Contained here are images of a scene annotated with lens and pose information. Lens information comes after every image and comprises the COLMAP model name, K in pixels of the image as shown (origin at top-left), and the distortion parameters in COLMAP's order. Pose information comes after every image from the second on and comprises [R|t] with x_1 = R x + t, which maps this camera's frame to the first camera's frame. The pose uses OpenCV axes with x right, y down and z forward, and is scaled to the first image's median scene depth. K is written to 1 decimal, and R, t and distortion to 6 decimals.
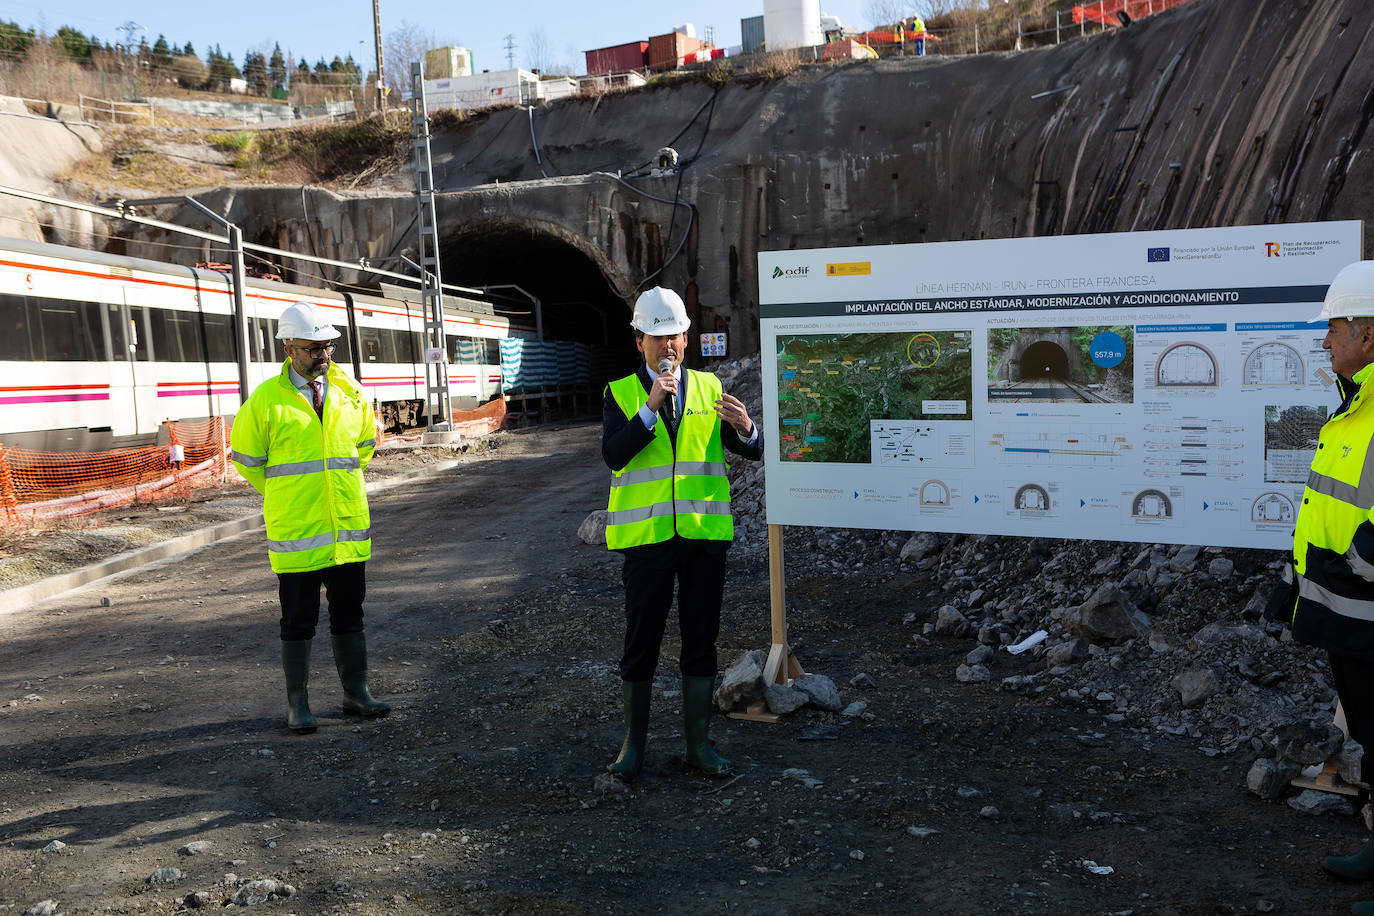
lens RADIAL K [[1435.6, 0, 687.4], [0, 1435.6, 455.0], [0, 0, 1]] dist [-0.035294, 0.038931]
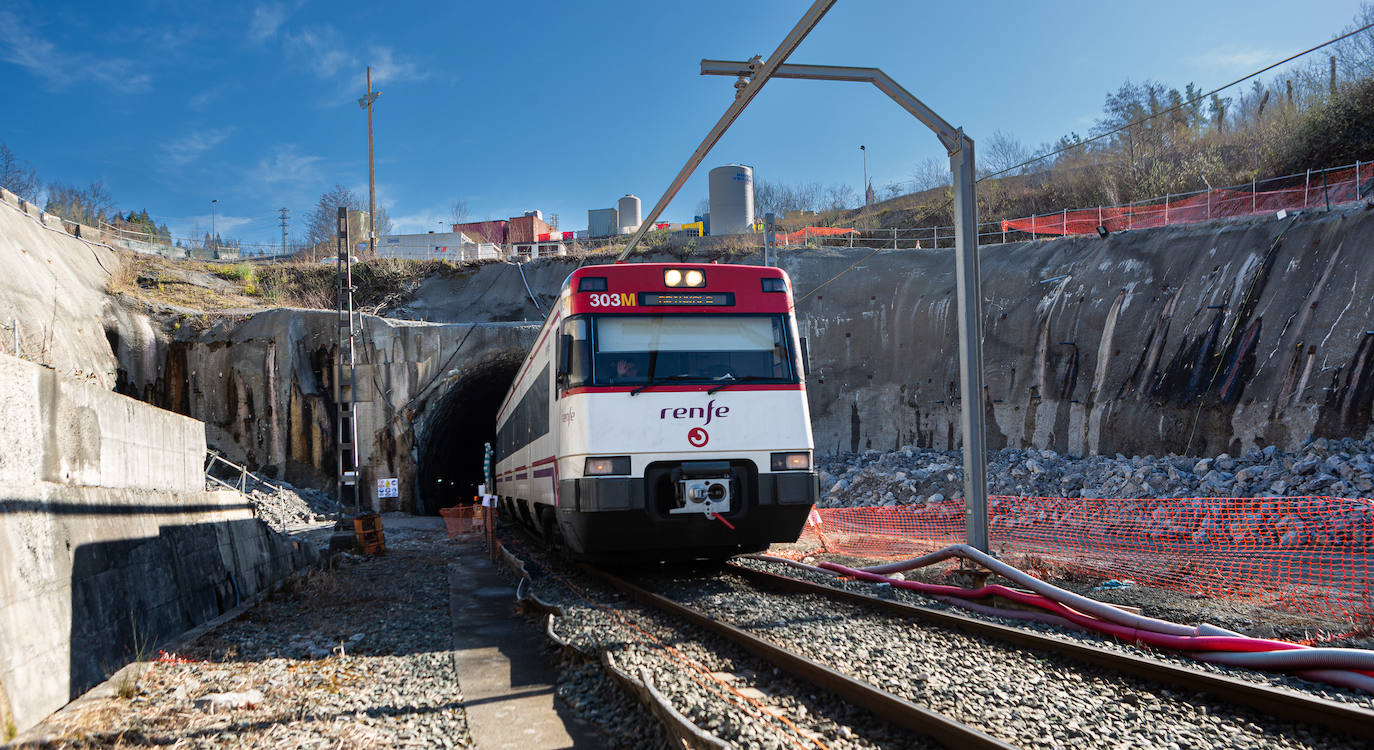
lens RADIAL K [[1116.4, 0, 681.5], [0, 1116.4, 452.7], [0, 0, 1]] dist [-0.006790, 0.001615]
pose [[0.961399, 0.032618, 0.273220, -0.261115], [-0.007180, 0.995585, -0.093591, 0.010378], [-0.275066, 0.088017, 0.957388, 0.061120]]
